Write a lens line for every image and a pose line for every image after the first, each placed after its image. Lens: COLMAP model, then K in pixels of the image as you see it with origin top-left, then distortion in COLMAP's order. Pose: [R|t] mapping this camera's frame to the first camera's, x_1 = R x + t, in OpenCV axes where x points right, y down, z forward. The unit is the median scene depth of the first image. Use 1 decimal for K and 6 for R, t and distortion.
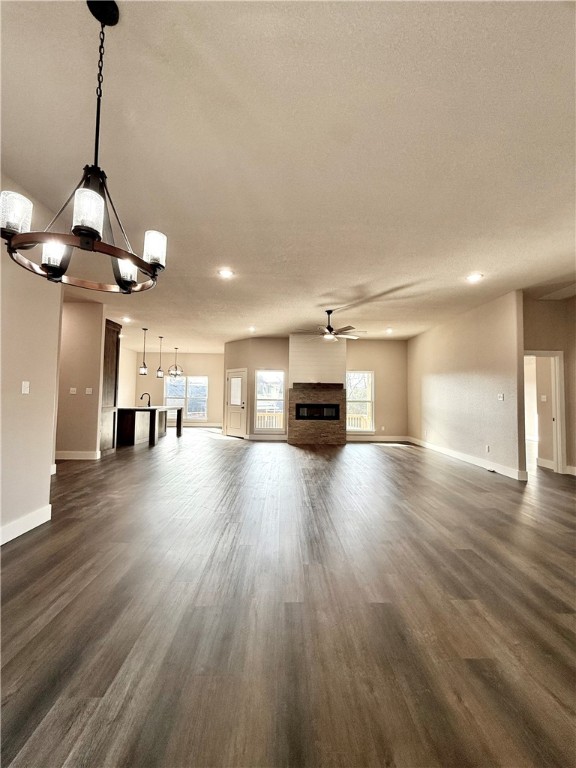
lens RADIAL K [[307.3, 0, 288.9], [0, 307.3, 380.9], [0, 0, 1]] dist [-0.000273, -0.000610]
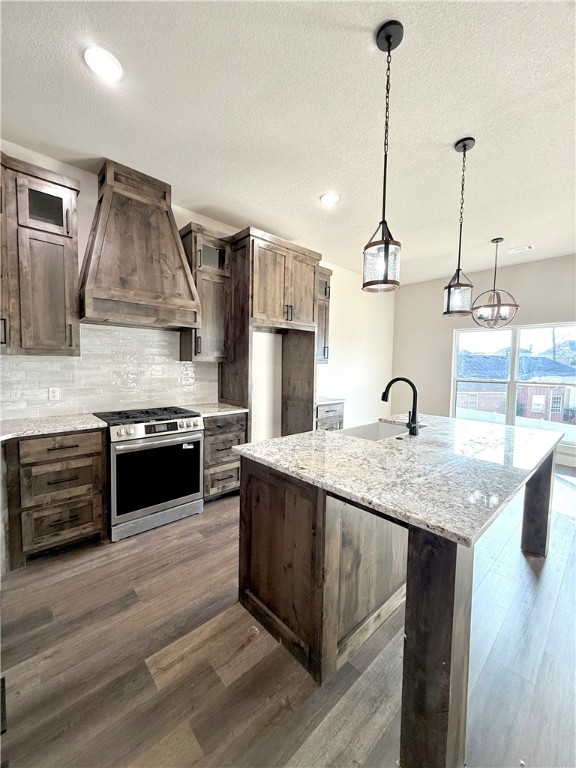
lens RADIAL K [[307.3, 0, 289.7], [0, 307.3, 380.9], [0, 0, 1]] dist [-0.000273, -0.000610]
pose [[0.673147, 0.039573, -0.738450, -0.358440], [0.026093, 0.996674, 0.077197, 0.021636], [0.739049, -0.071234, 0.669875, 0.803154]]
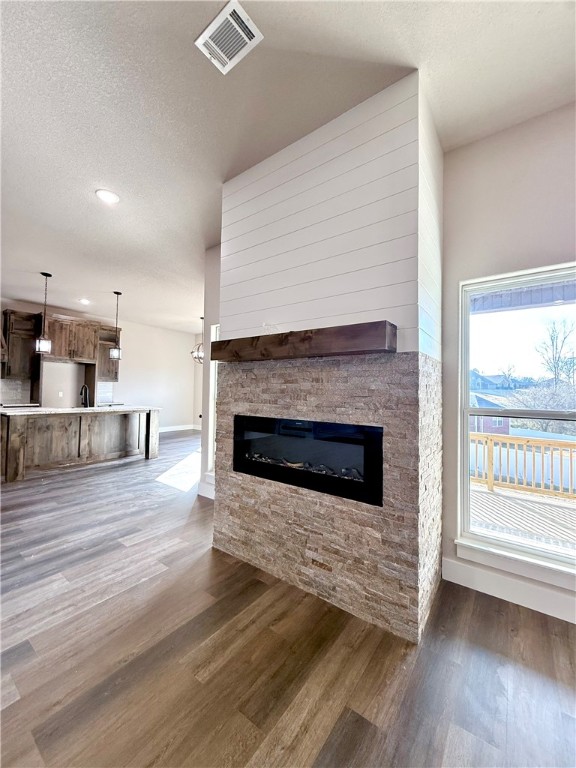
lens RADIAL K [[307.3, 0, 291.1], [0, 307.3, 380.4], [0, 0, 1]] dist [-0.000273, -0.000610]
pose [[0.795174, -0.019962, -0.606052, 0.240419], [0.025365, 0.999678, 0.000353, 0.042672], [0.605850, -0.015653, 0.795425, 0.803420]]
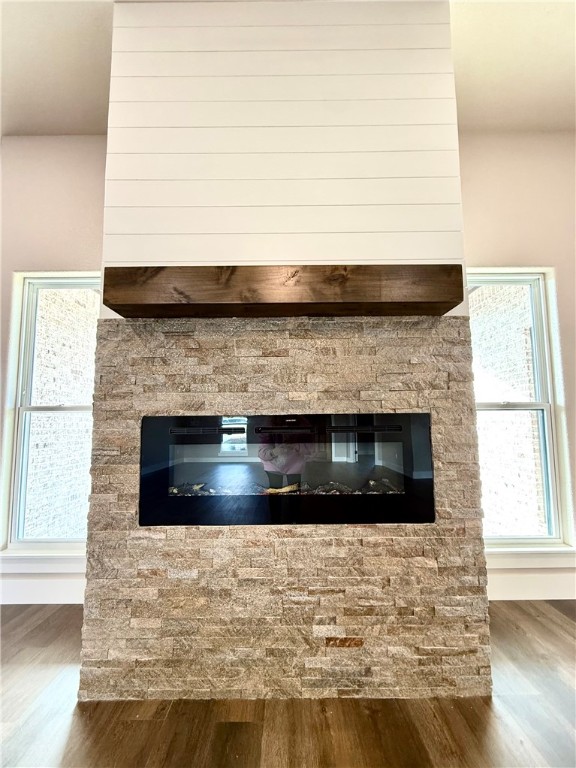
lens RADIAL K [[307.3, 0, 284.9], [0, 307.3, 387.6], [0, 0, 1]] dist [-0.000273, -0.000610]
pose [[0.999638, -0.023922, -0.012291, 0.095449], [0.023462, 0.999067, -0.036265, 0.066410], [0.013147, 0.035964, 0.999267, 0.848320]]
